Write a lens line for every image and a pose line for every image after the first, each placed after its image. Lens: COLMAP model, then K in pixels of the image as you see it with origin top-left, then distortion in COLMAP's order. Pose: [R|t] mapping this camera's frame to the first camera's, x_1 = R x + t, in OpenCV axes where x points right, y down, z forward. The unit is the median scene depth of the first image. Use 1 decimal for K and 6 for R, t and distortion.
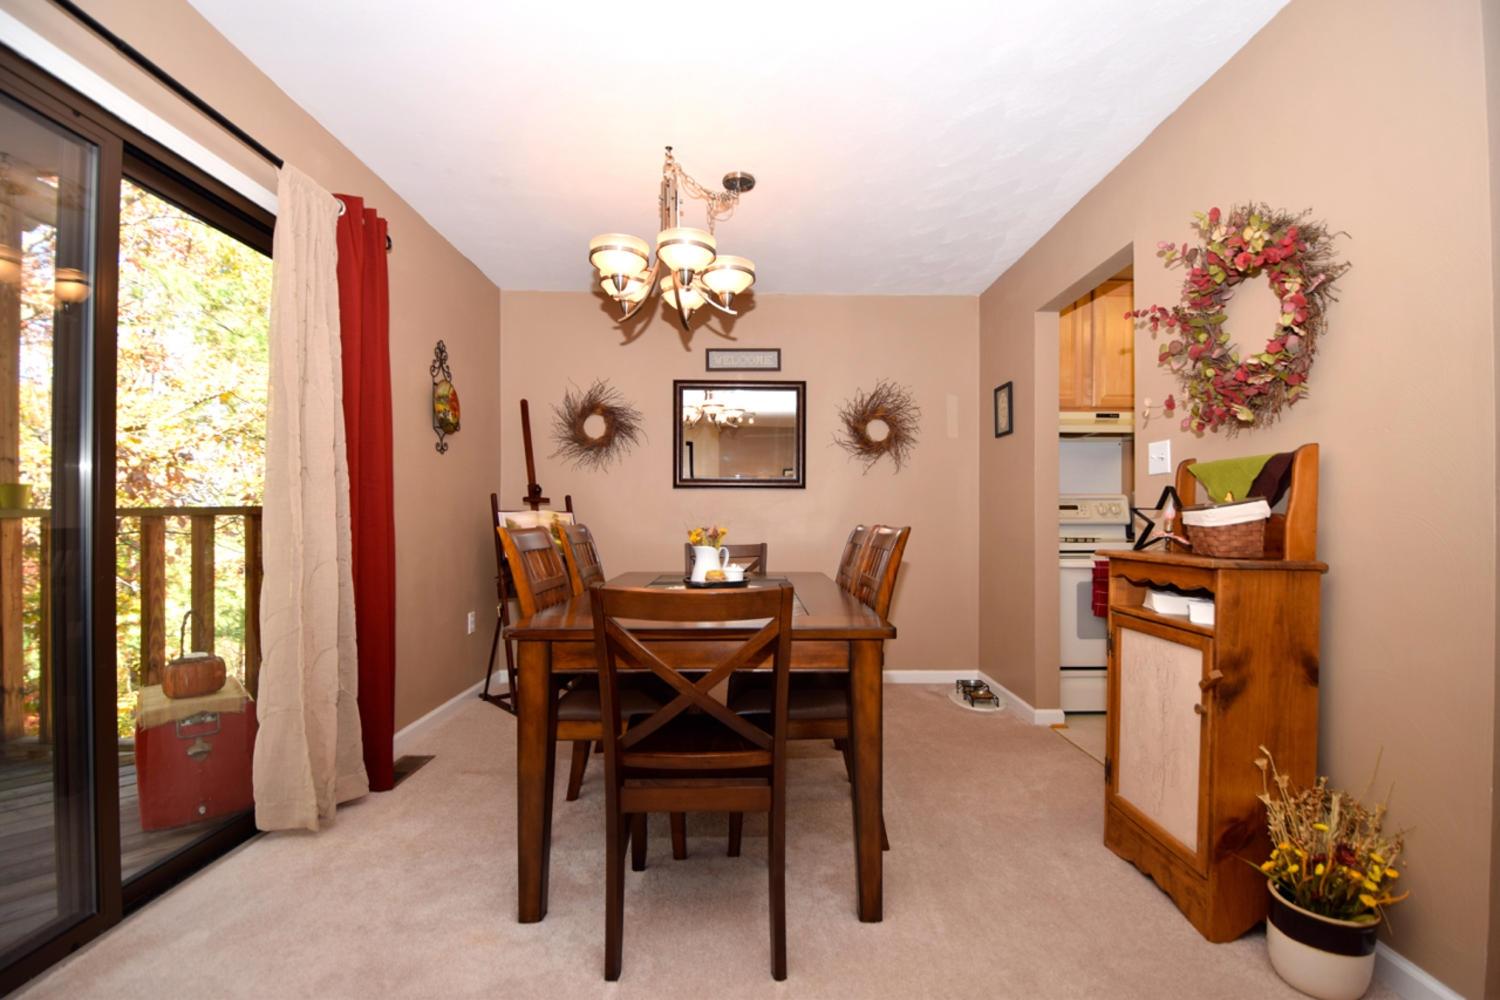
lens RADIAL K [[658.4, 0, 760.9], [0, 658.4, 513.9], [0, 0, 1]] dist [0.011780, -0.019874]
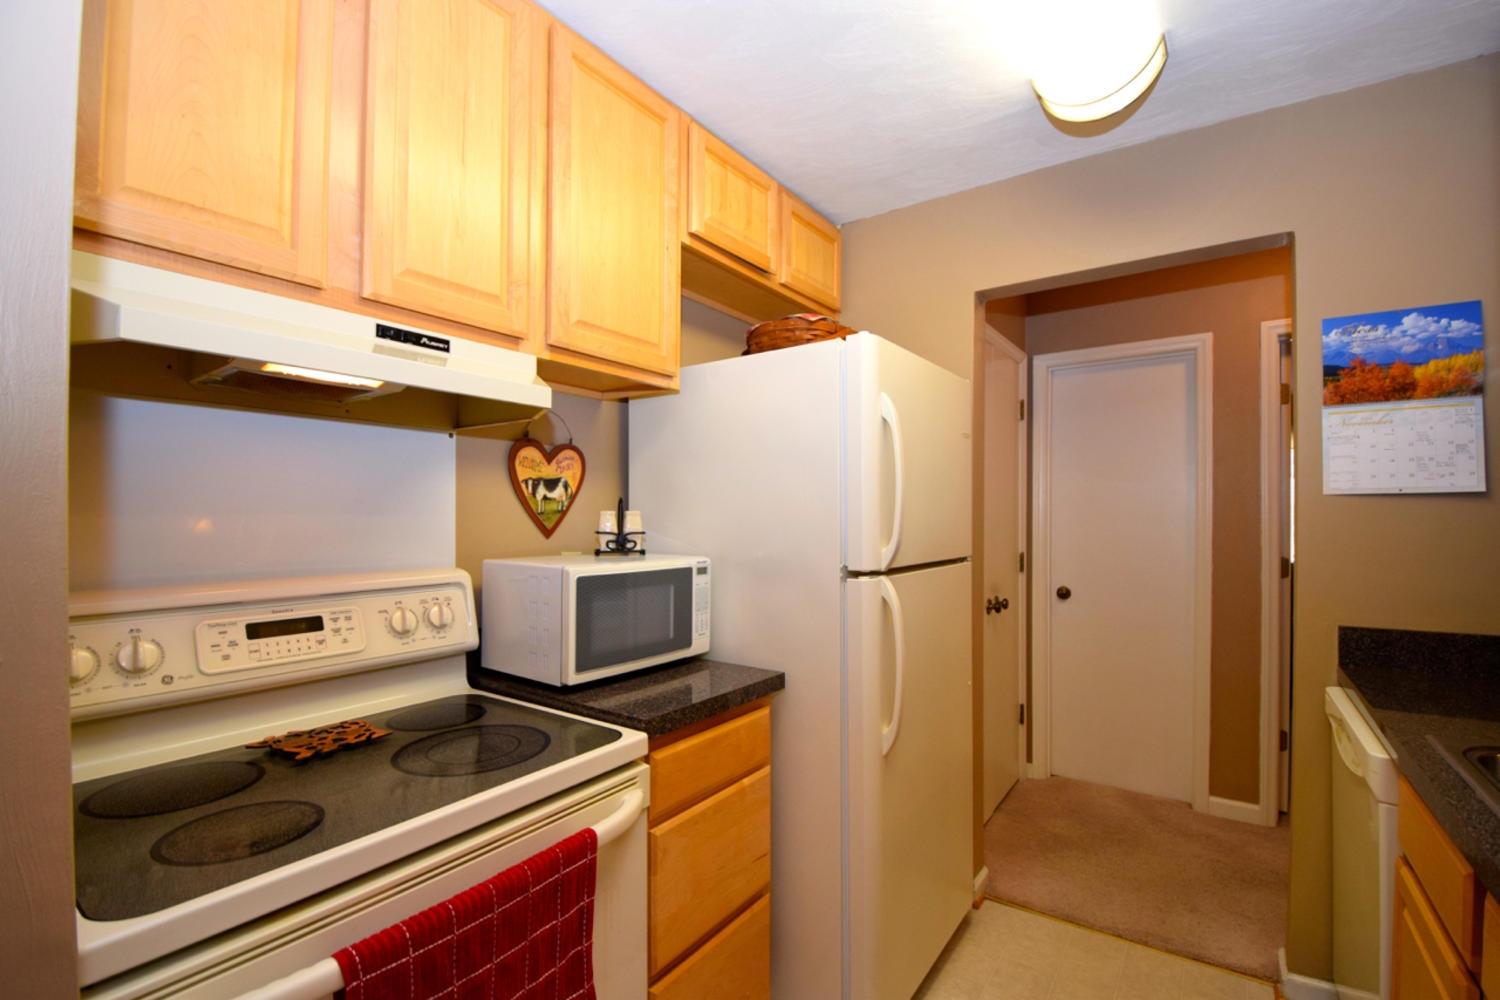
lens RADIAL K [[658.4, 0, 760.9], [0, 658.4, 513.9], [0, 0, 1]] dist [0.011780, -0.019874]
pose [[0.593540, 0.005022, 0.804789, 0.586407], [-0.003732, 0.999987, -0.003488, -0.101822], [-0.804796, -0.000933, 0.593551, 1.073917]]
